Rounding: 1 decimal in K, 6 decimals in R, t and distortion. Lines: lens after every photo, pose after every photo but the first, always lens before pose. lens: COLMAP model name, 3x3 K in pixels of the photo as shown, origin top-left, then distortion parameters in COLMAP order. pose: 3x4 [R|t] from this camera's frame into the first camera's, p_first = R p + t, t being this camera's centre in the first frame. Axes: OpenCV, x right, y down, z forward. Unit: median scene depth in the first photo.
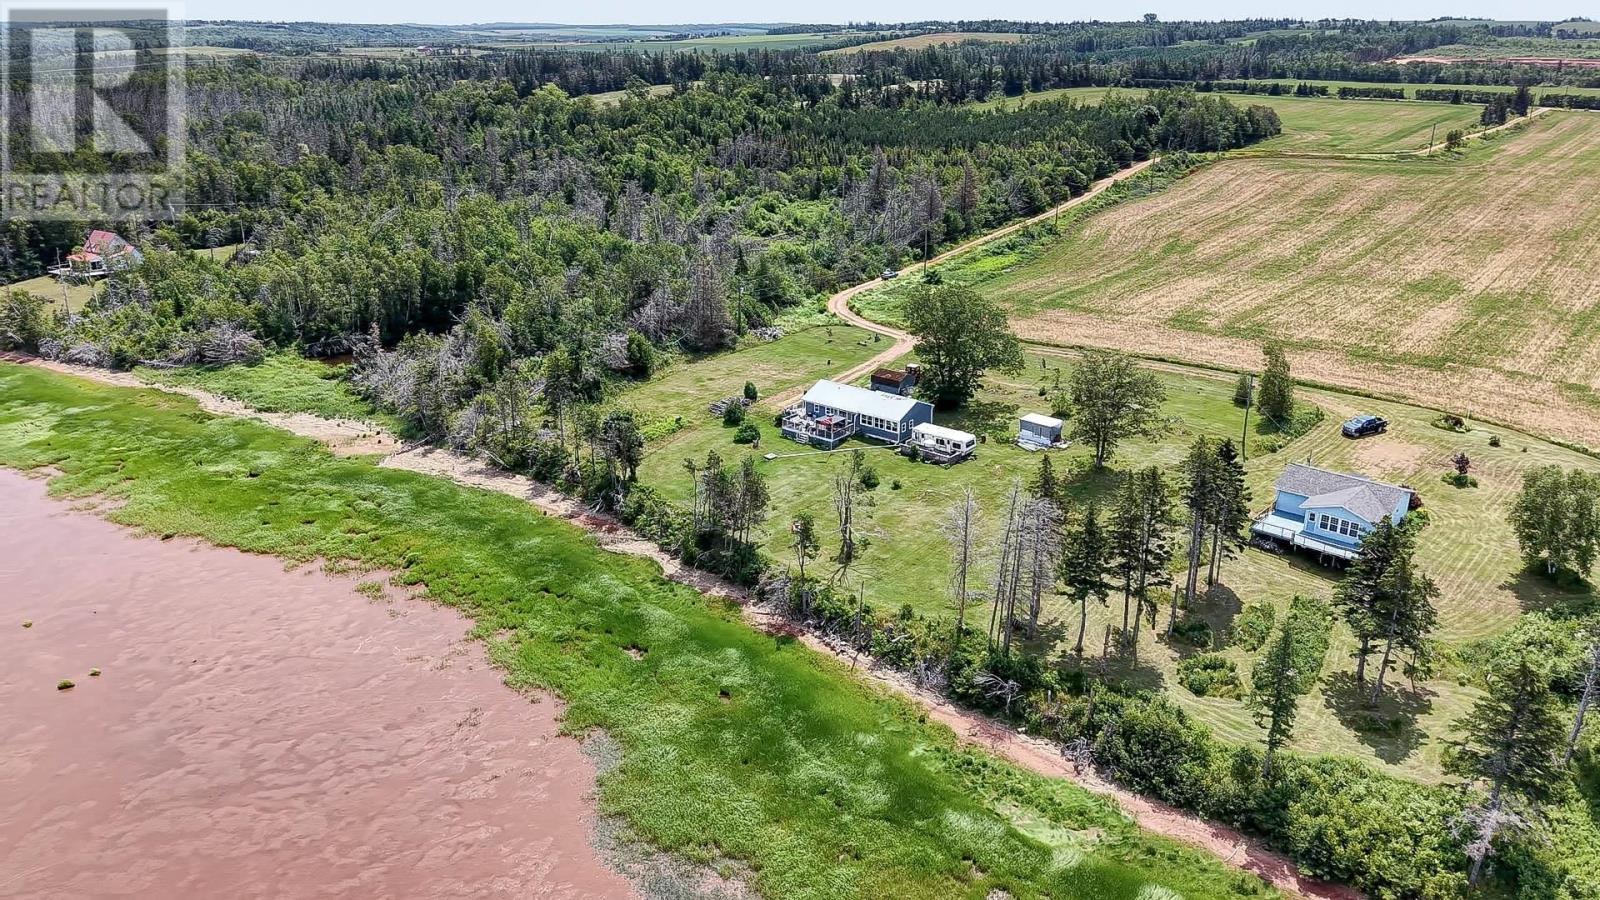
lens RADIAL K [[1126.4, 0, 800.0], [0, 1126.4, 450.0], [0, 0, 1]] dist [0.049609, -0.068325]
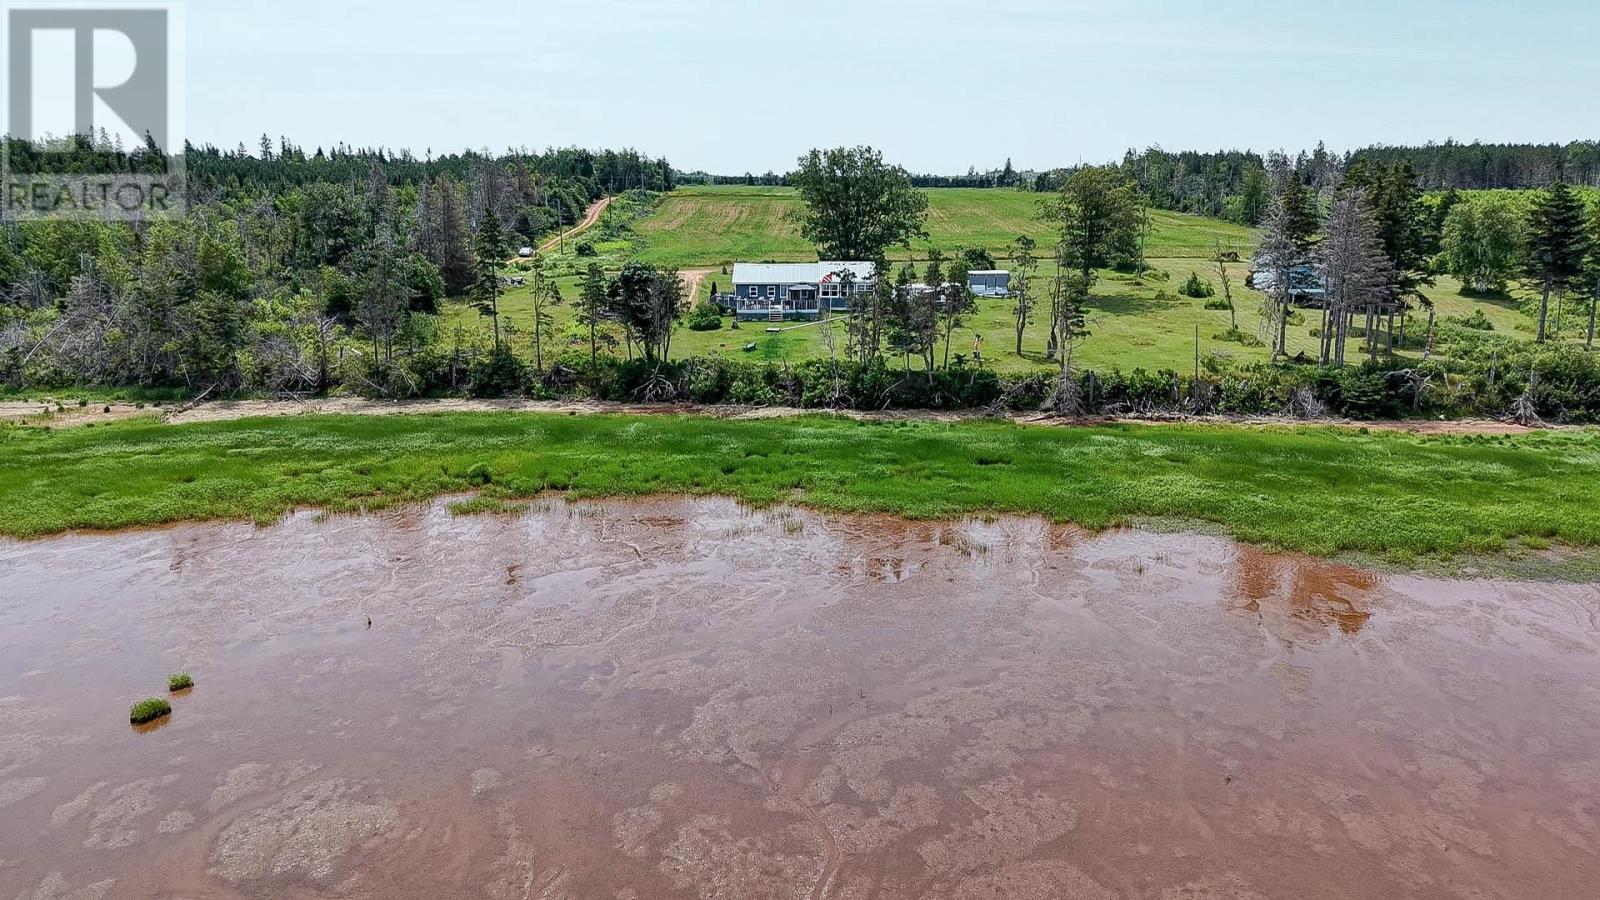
lens RADIAL K [[1139.5, 0, 800.0], [0, 1139.5, 450.0], [0, 0, 1]] dist [0.046876, -0.061036]
pose [[0.777568, -0.140546, 0.612890, -0.592254], [0.221534, 0.973436, -0.057833, 0.160218], [-0.588481, 0.180745, 0.788049, 0.437320]]
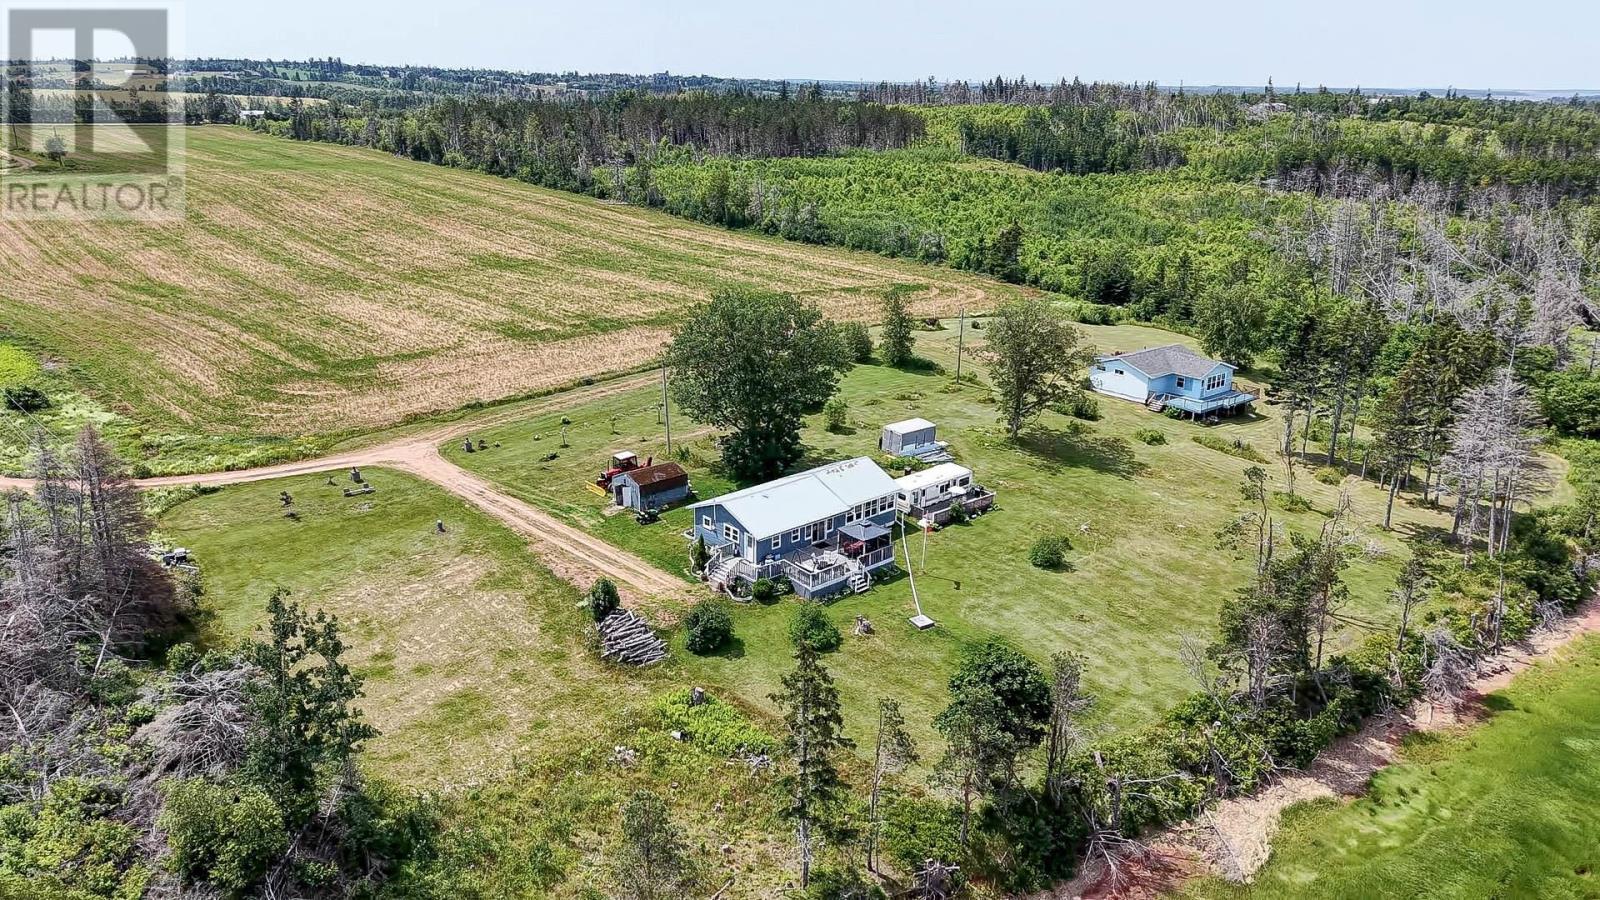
lens RADIAL K [[1139.5, 0, 800.0], [0, 1139.5, 450.0], [0, 0, 1]] dist [0.046876, -0.061036]
pose [[0.142664, -0.301257, 0.942810, -0.618195], [0.338127, 0.910080, 0.239634, -0.259382], [-0.930224, 0.284603, 0.231699, 1.045610]]
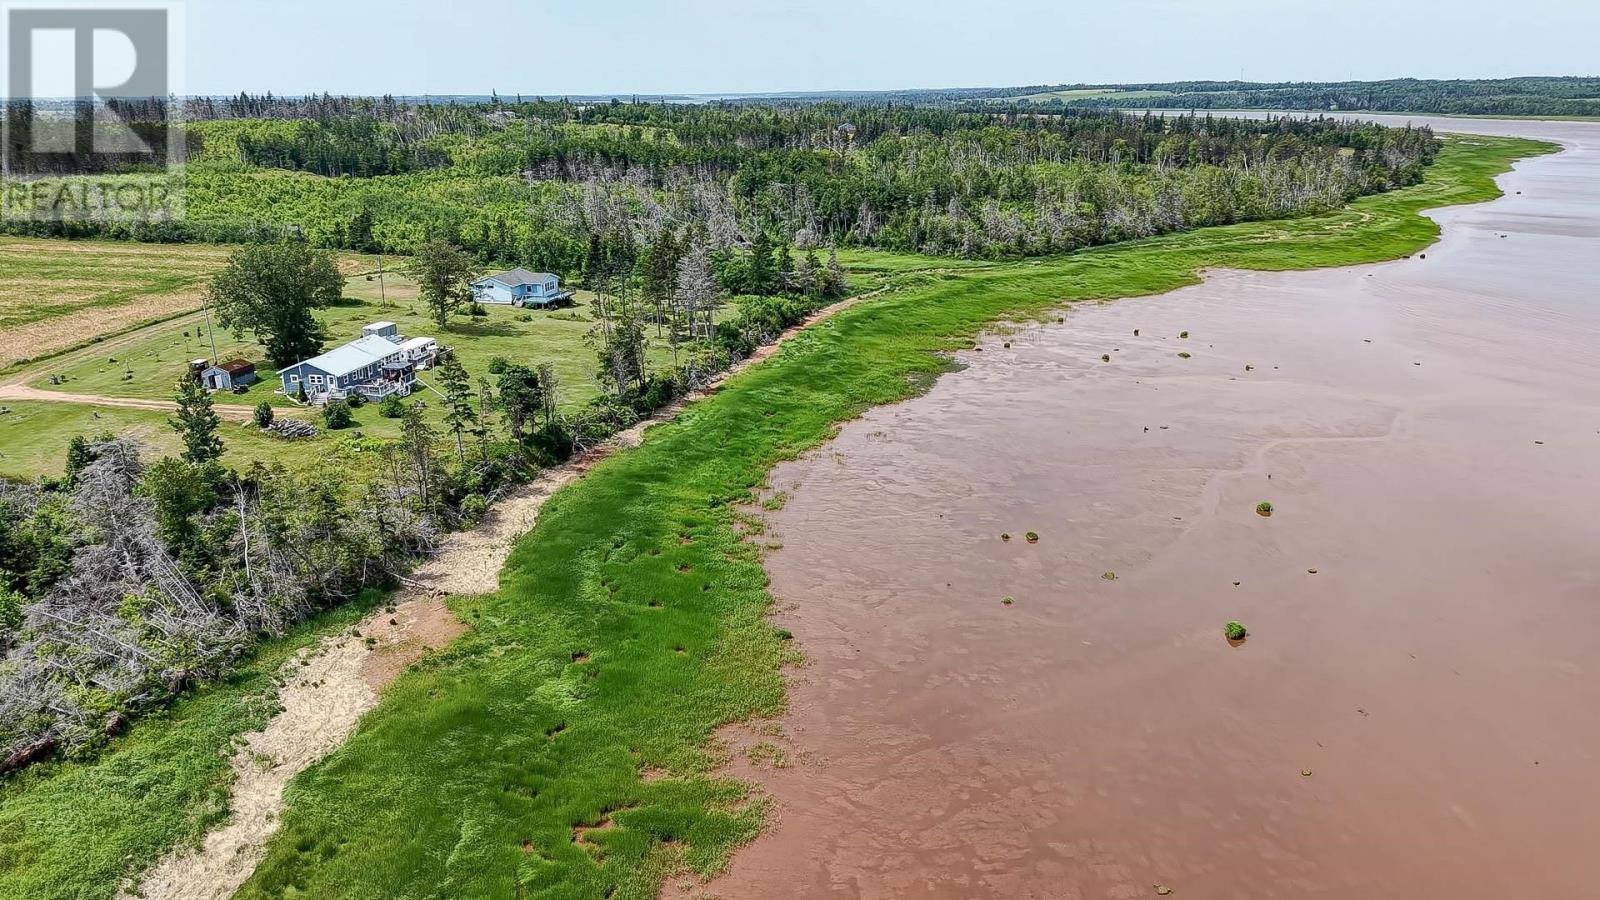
lens RADIAL K [[1139.5, 0, 800.0], [0, 1139.5, 450.0], [0, 0, 1]] dist [0.046876, -0.061036]
pose [[-0.471542, -0.258881, 0.842988, -1.213156], [0.317896, 0.841762, 0.436325, -0.351234], [-0.822551, 0.473728, -0.314629, 1.257218]]
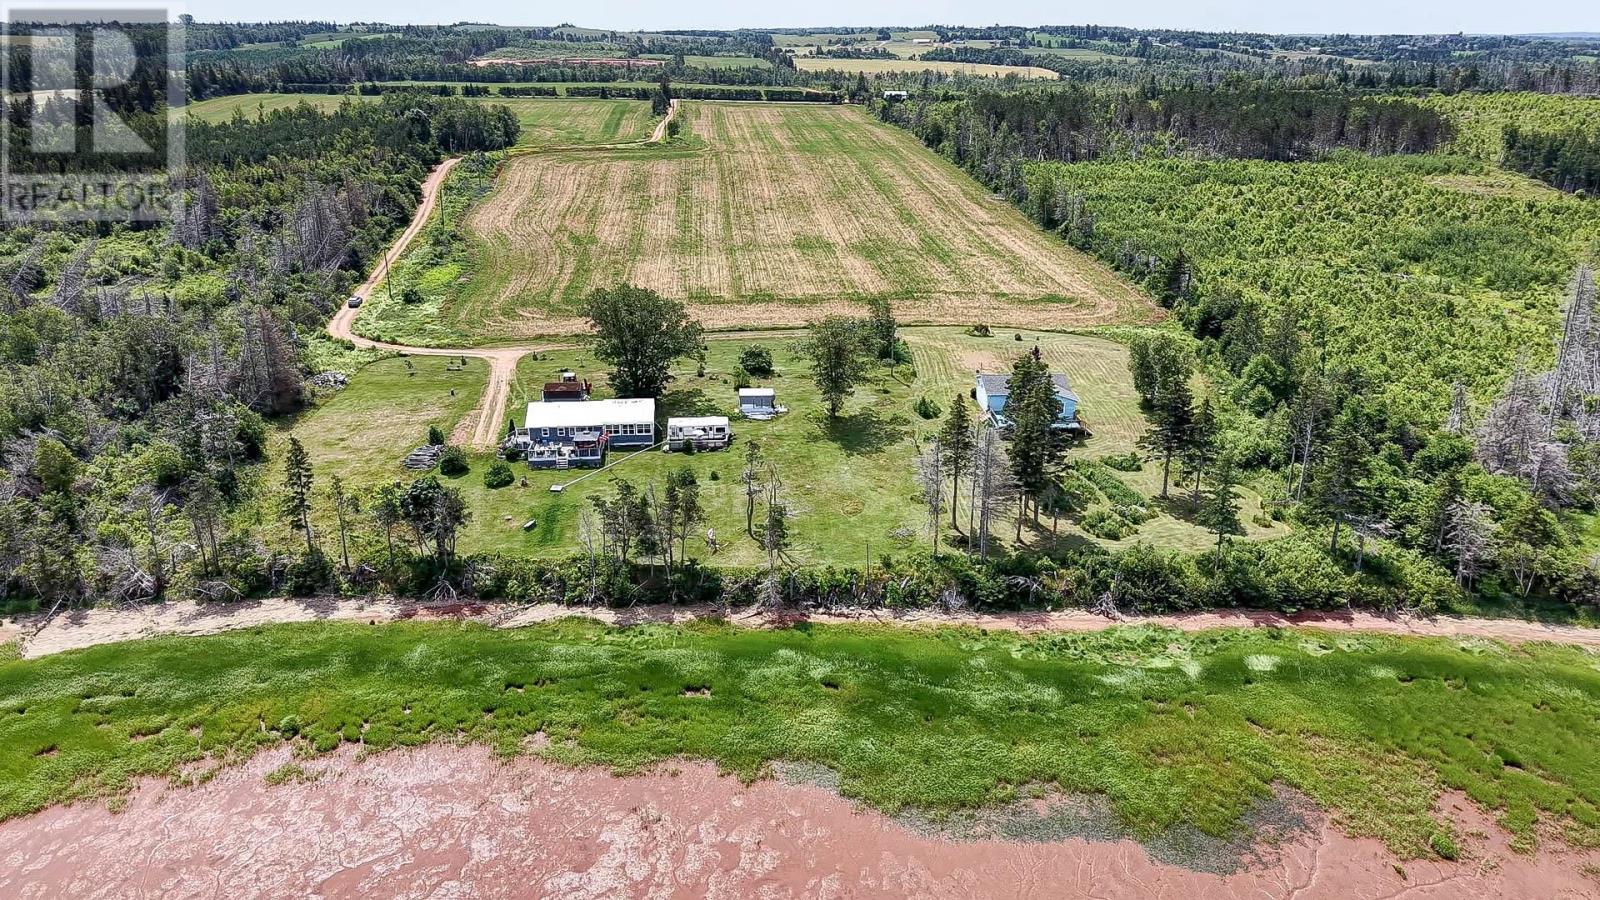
lens RADIAL K [[1139.5, 0, 800.0], [0, 1139.5, 450.0], [0, 0, 1]] dist [0.046876, -0.061036]
pose [[0.710239, -0.237837, 0.662567, -0.580503], [0.241837, 0.966350, 0.087647, -0.068363], [-0.661117, 0.097983, 0.743857, 0.187101]]
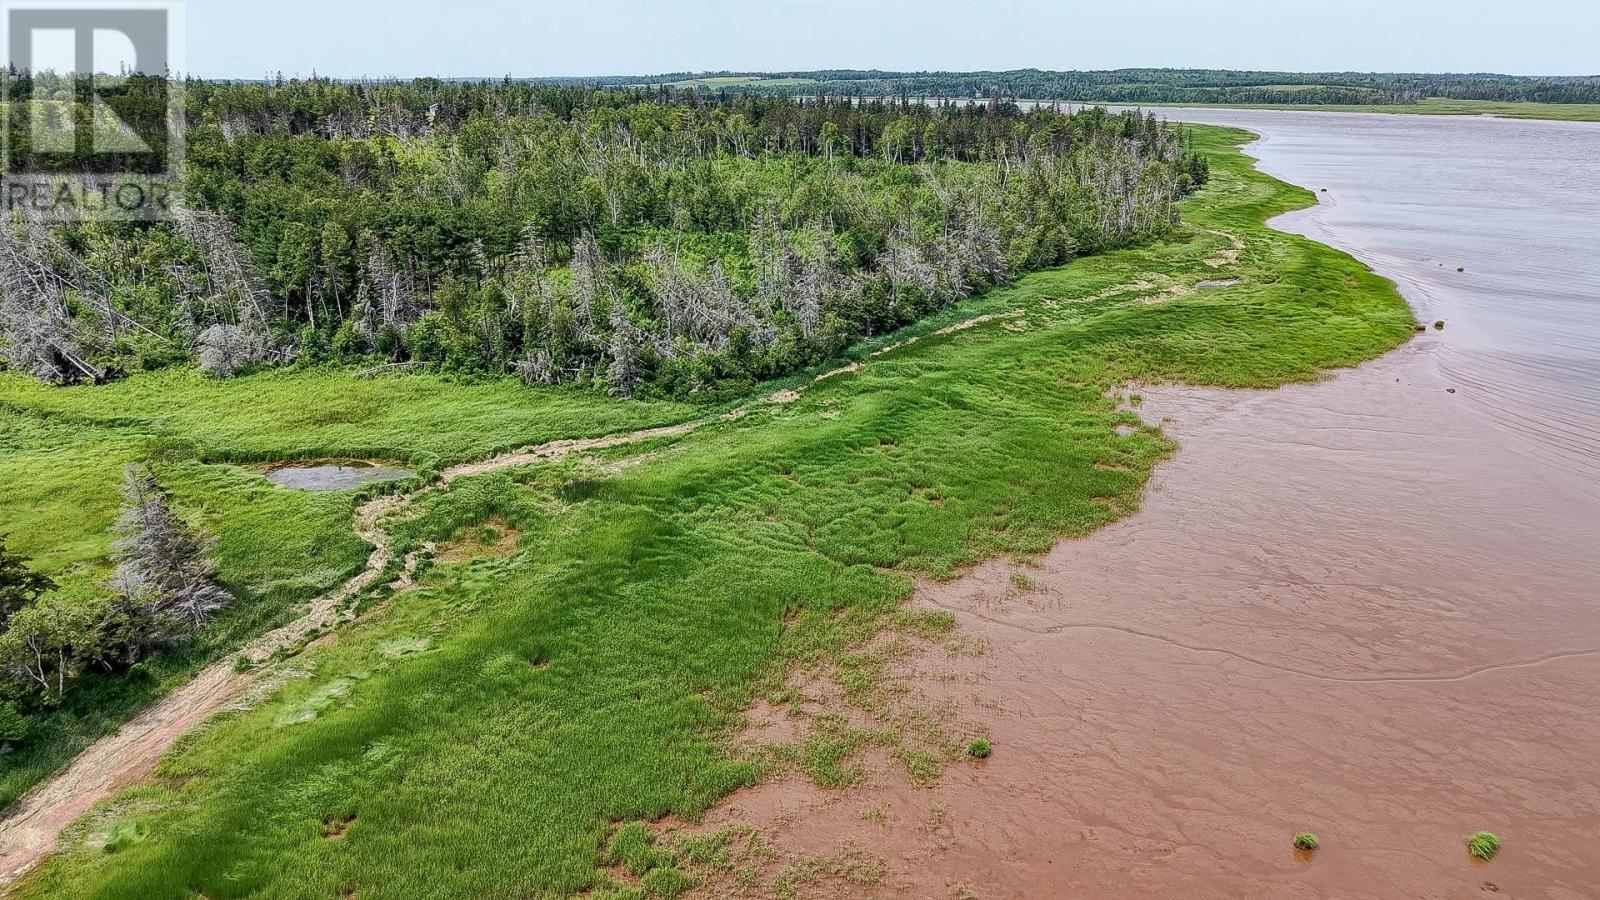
lens RADIAL K [[1126.4, 0, 800.0], [0, 1126.4, 450.0], [0, 0, 1]] dist [0.049609, -0.068325]
pose [[-0.709664, -0.218678, 0.669744, -0.072151], [0.246446, 0.813507, 0.526754, 0.012871], [-0.660031, 0.538874, -0.523425, 0.489240]]
